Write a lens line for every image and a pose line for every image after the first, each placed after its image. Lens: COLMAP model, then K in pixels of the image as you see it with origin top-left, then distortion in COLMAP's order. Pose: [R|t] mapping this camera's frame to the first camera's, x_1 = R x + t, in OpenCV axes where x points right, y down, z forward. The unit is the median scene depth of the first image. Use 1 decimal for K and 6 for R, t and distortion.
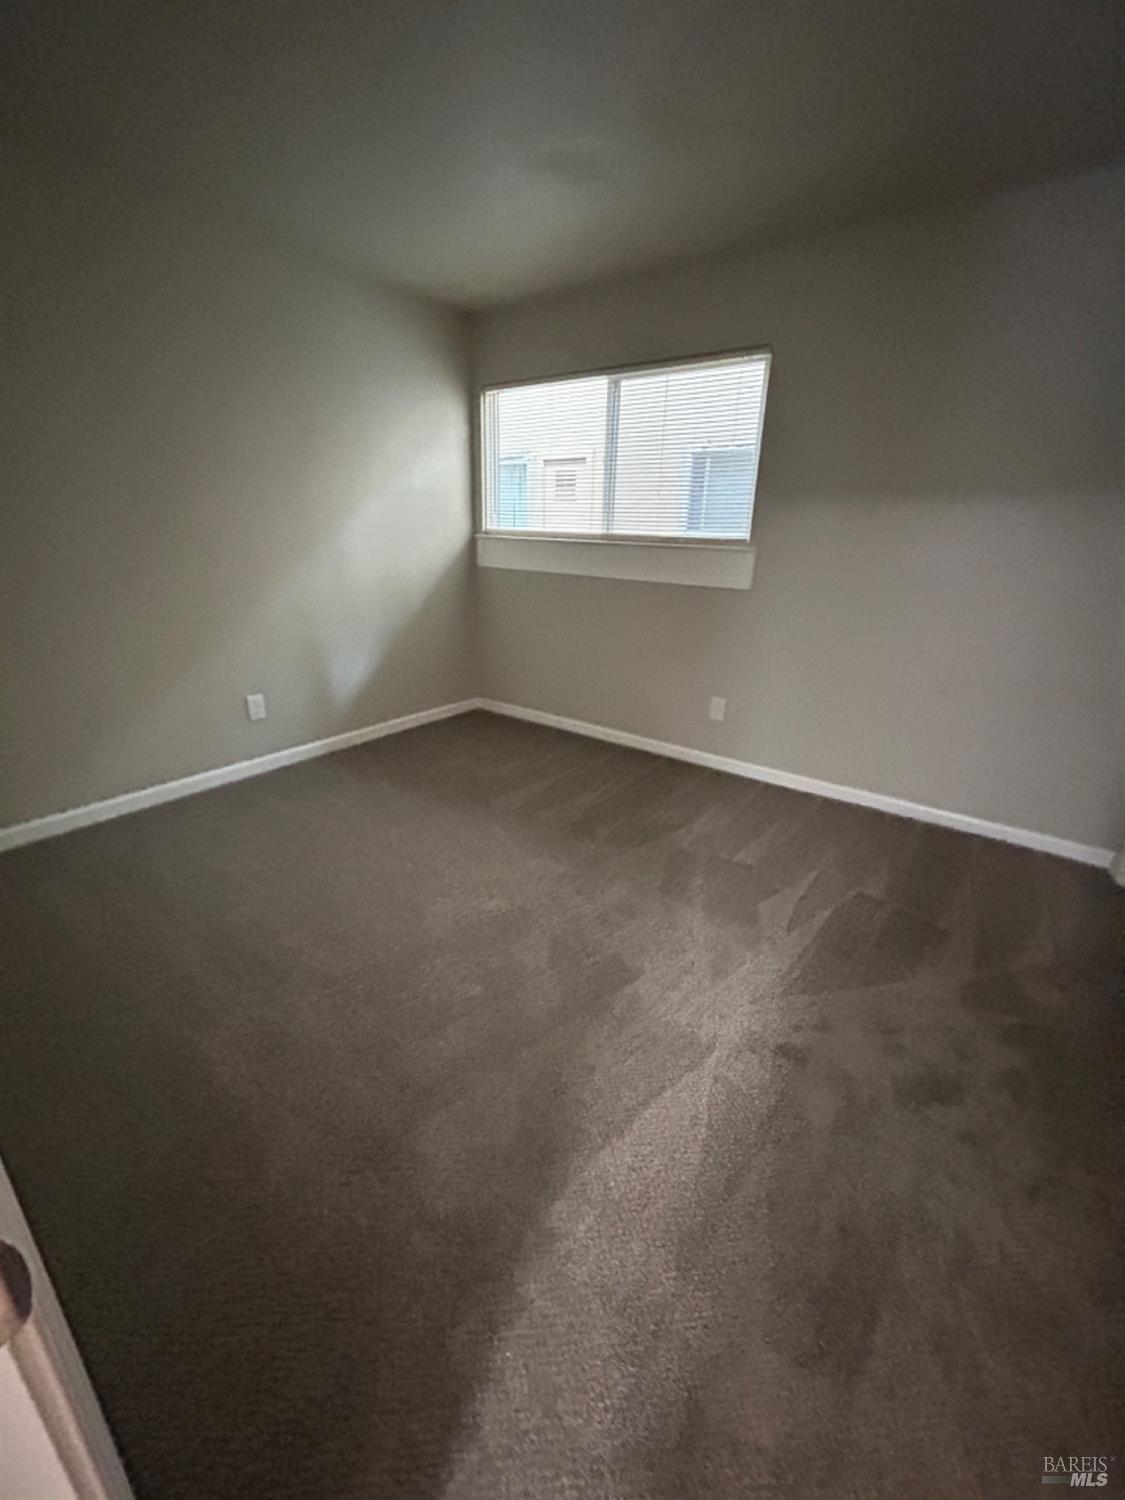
lens RADIAL K [[609.5, 0, 553.0], [0, 609.5, 747.2], [0, 0, 1]] dist [-0.003759, -0.000384]
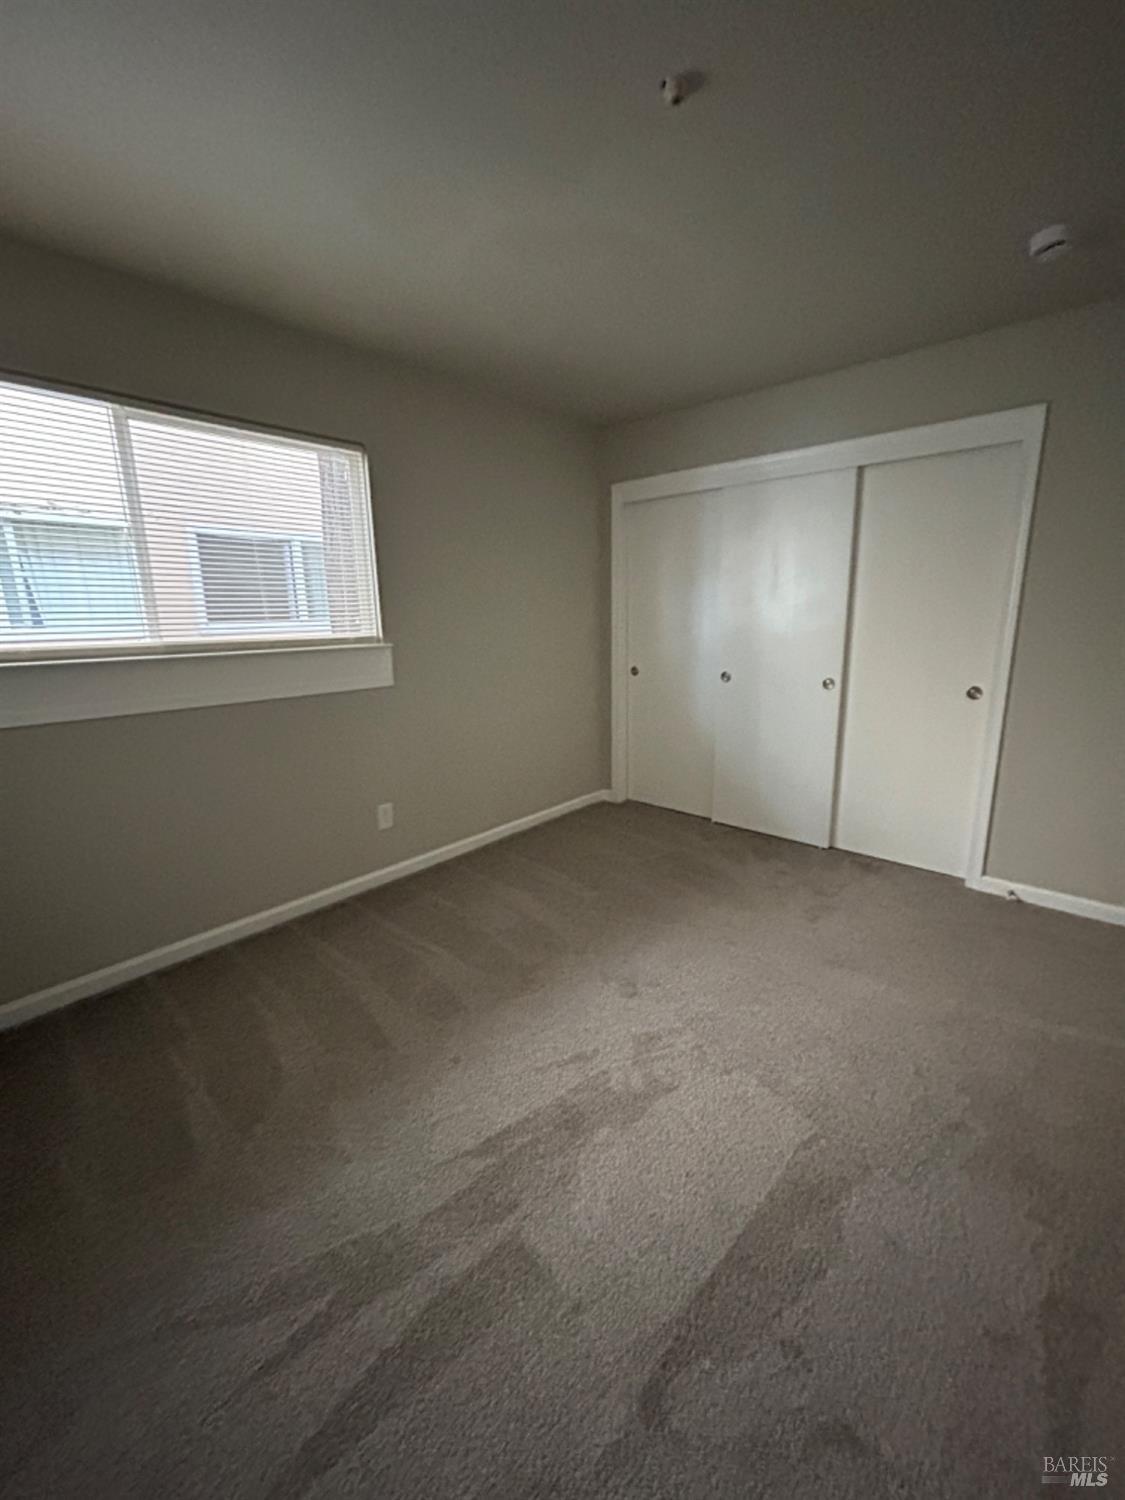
lens RADIAL K [[609.5, 0, 563.2], [0, 609.5, 756.7], [0, 0, 1]] dist [-0.003759, -0.000384]
pose [[0.075014, -0.243857, 0.966906, -0.627356], [0.356171, 0.912229, 0.202435, -0.259116], [-0.931405, 0.329199, 0.155285, 0.643621]]
